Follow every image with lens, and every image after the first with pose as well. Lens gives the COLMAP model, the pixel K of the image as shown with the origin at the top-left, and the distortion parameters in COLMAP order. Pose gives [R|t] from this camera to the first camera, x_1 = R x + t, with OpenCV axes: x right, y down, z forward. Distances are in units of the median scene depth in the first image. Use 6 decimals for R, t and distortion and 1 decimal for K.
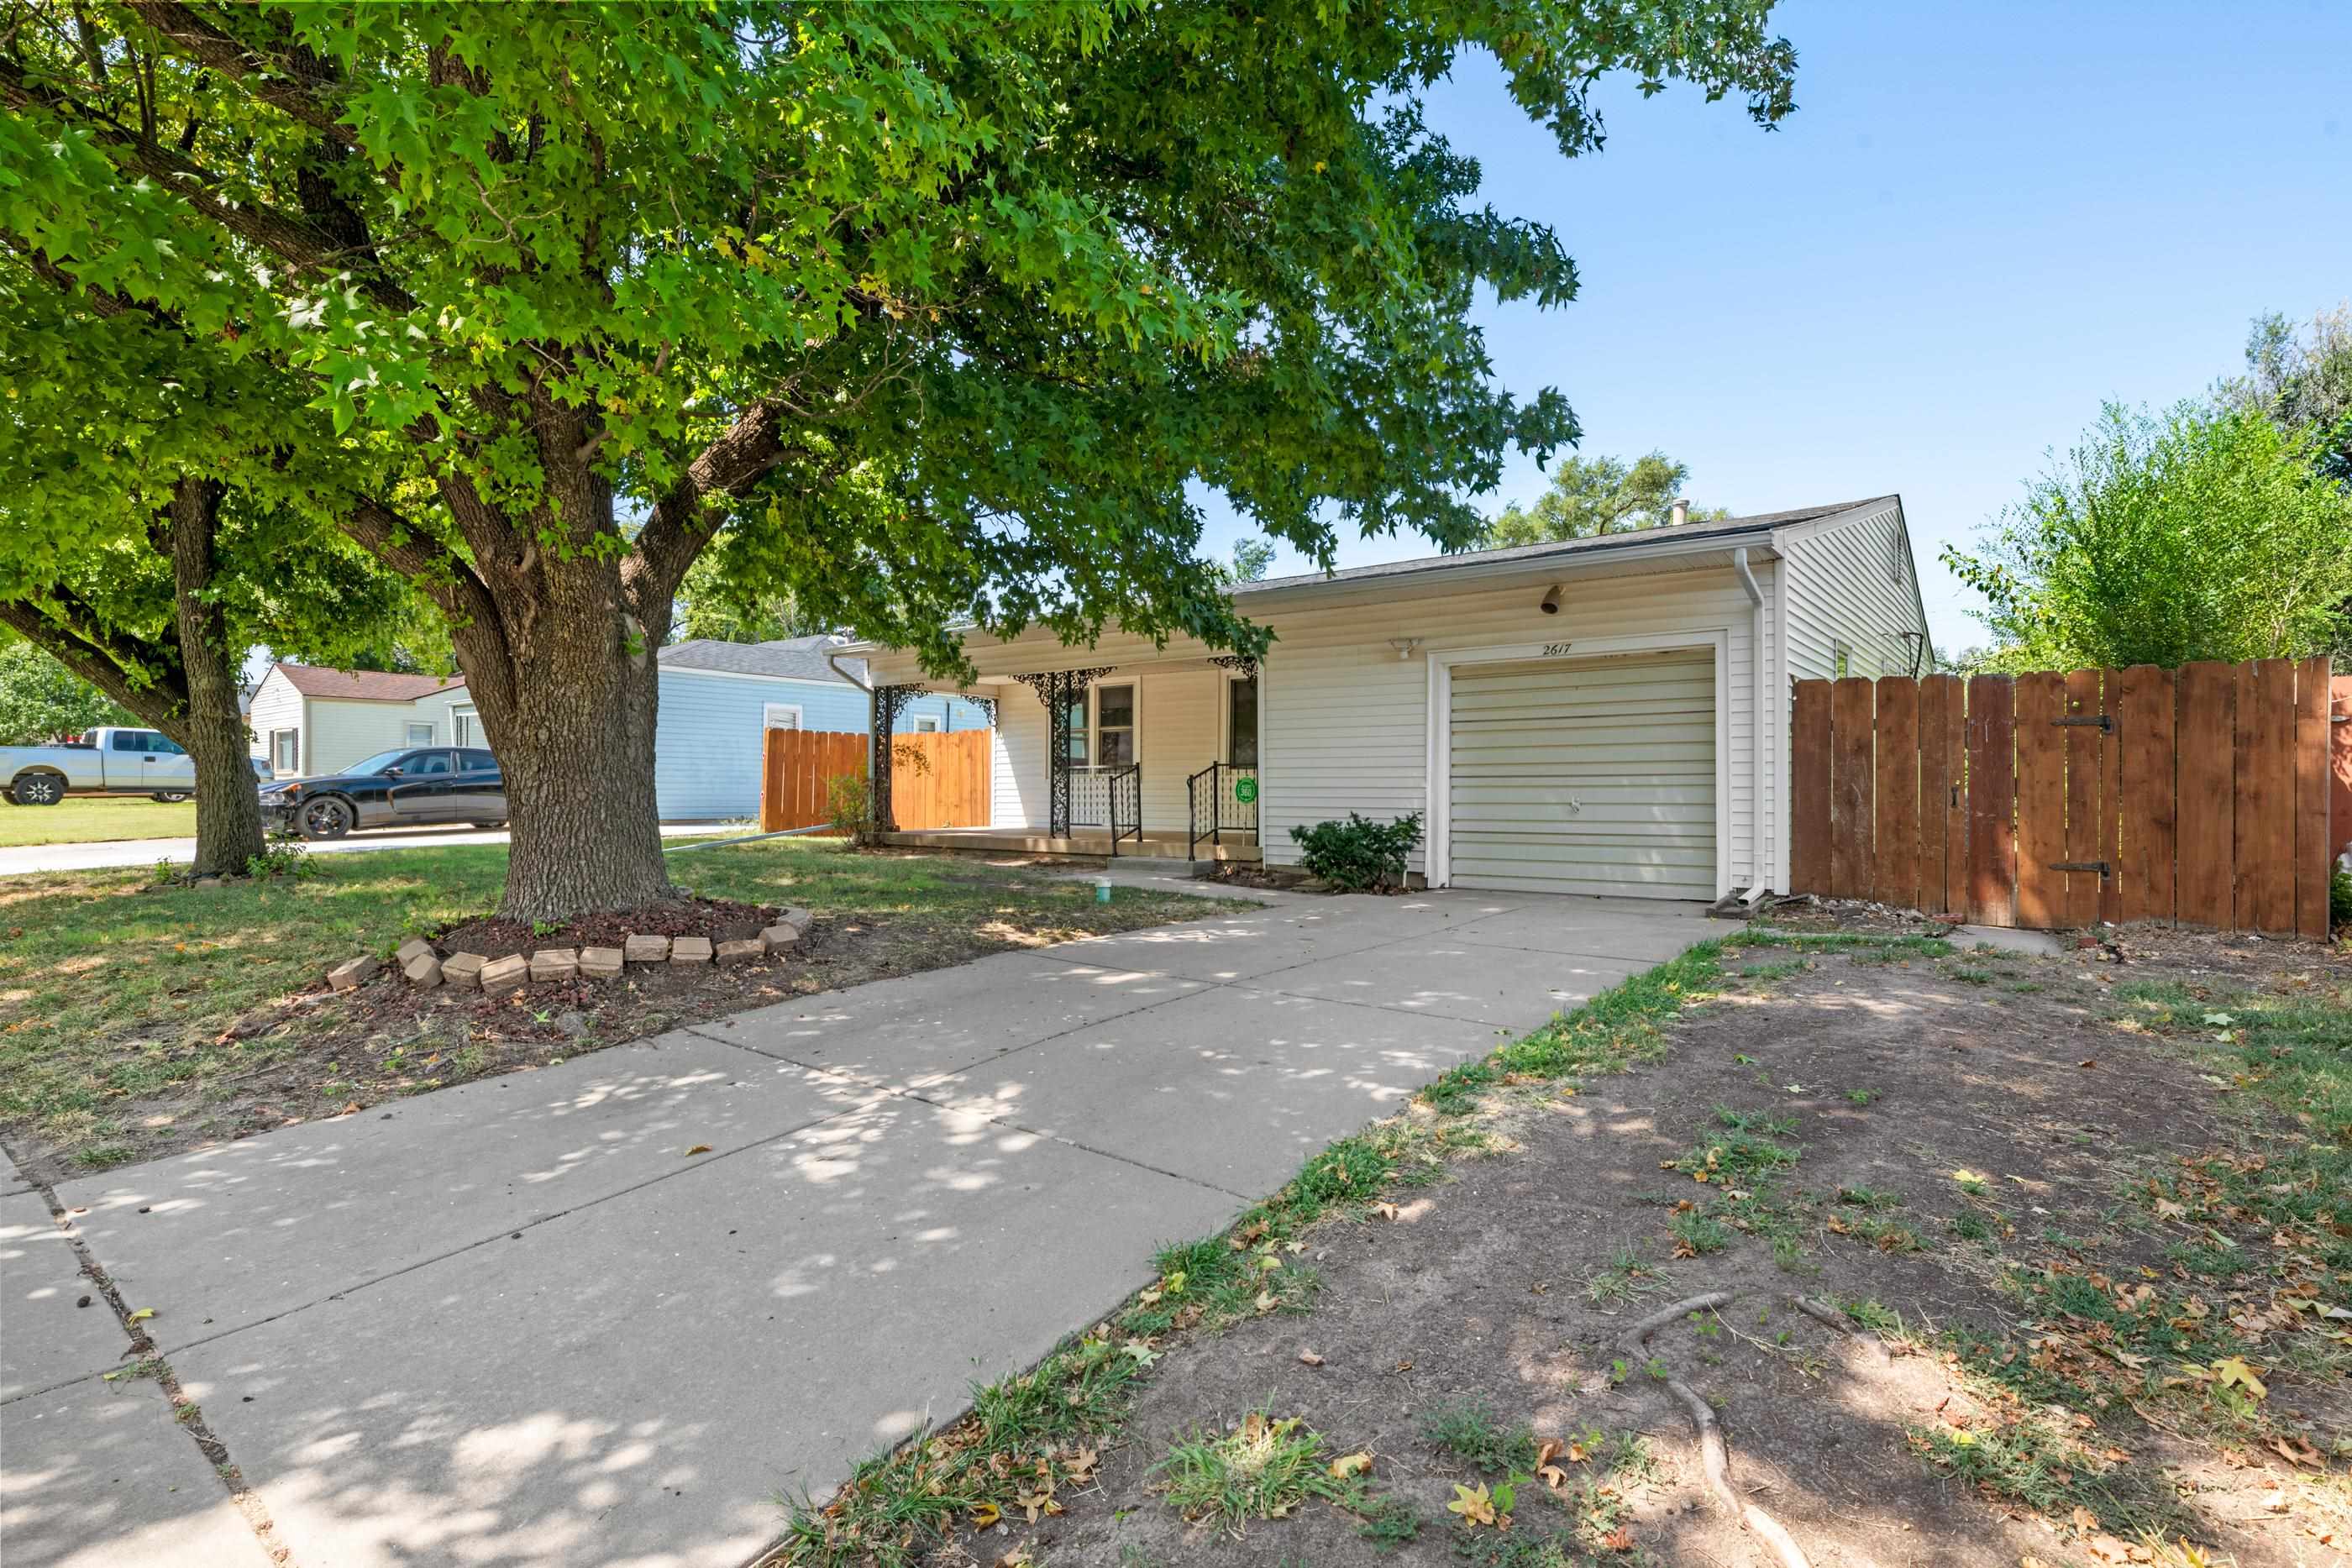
lens RADIAL K [[1164.6, 0, 1176.5], [0, 1164.6, 782.7], [0, 0, 1]] dist [0.004090, -0.001157]
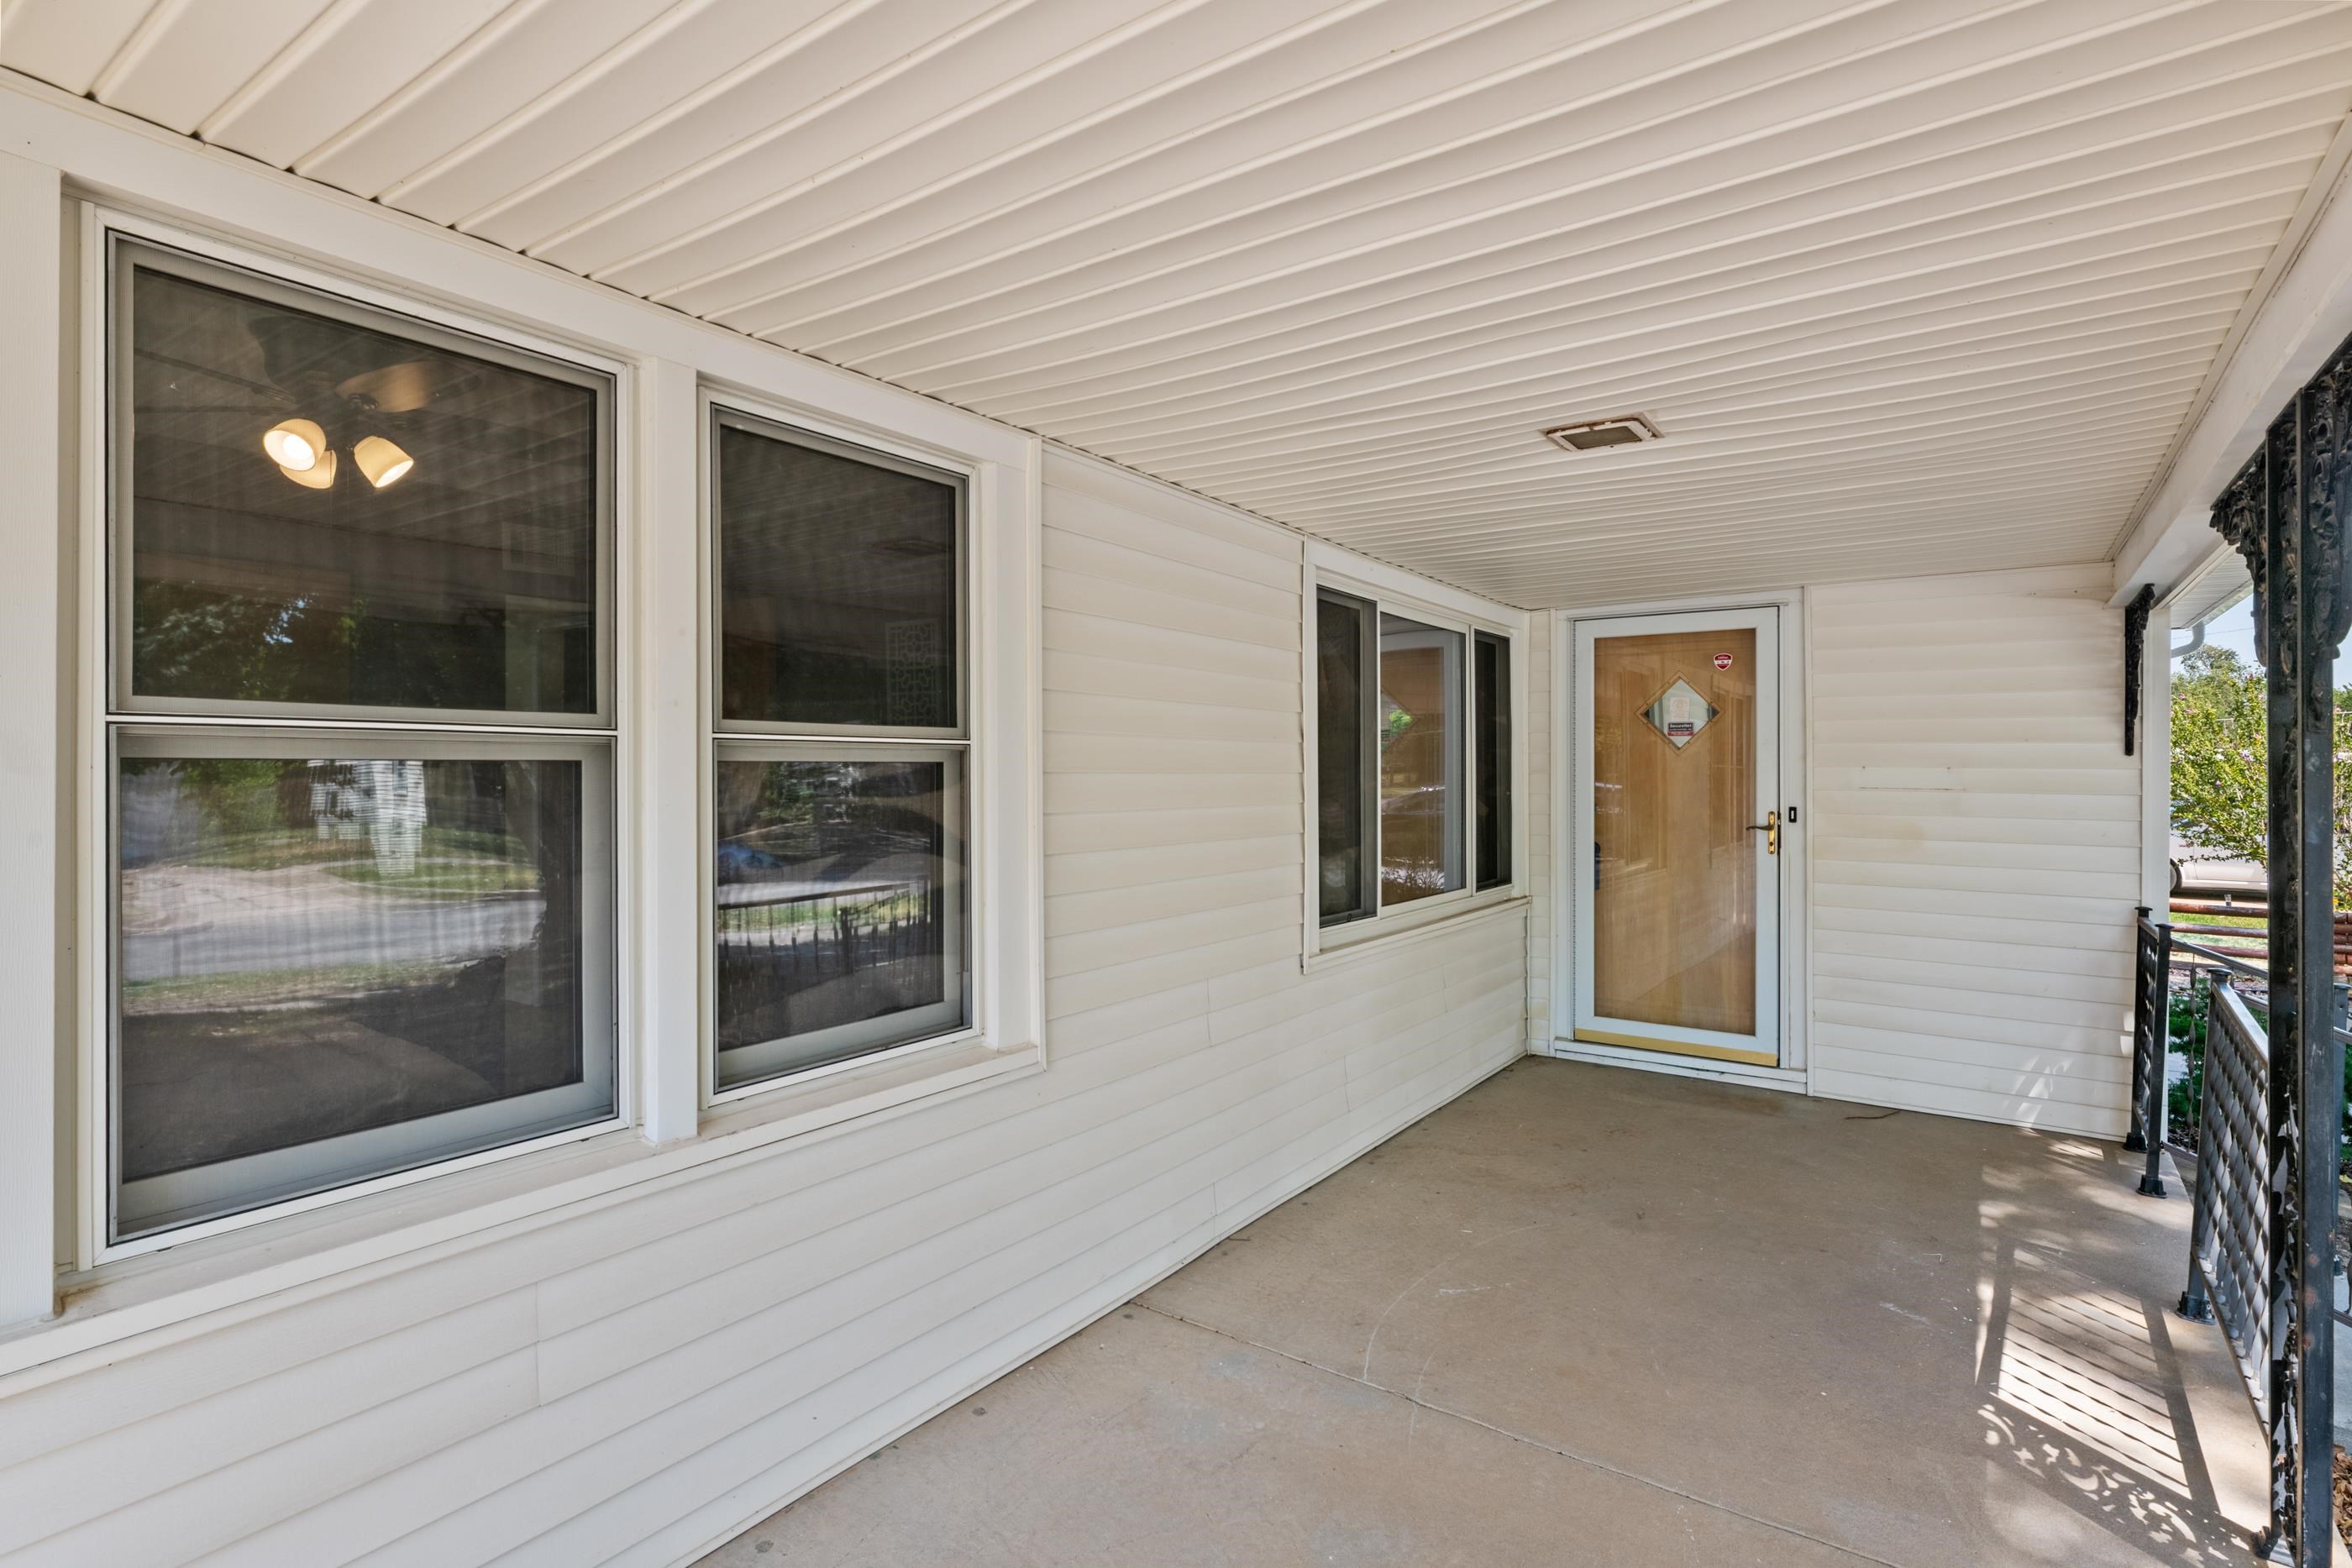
lens RADIAL K [[1164.6, 0, 1164.2], [0, 1164.6, 772.6], [0, 0, 1]] dist [0.004090, -0.001157]
pose [[-0.049437, -0.003780, 0.998770, -0.204013], [-0.010487, 0.999940, 0.003265, -0.044525], [-0.998722, -0.010313, -0.049474, 0.993037]]
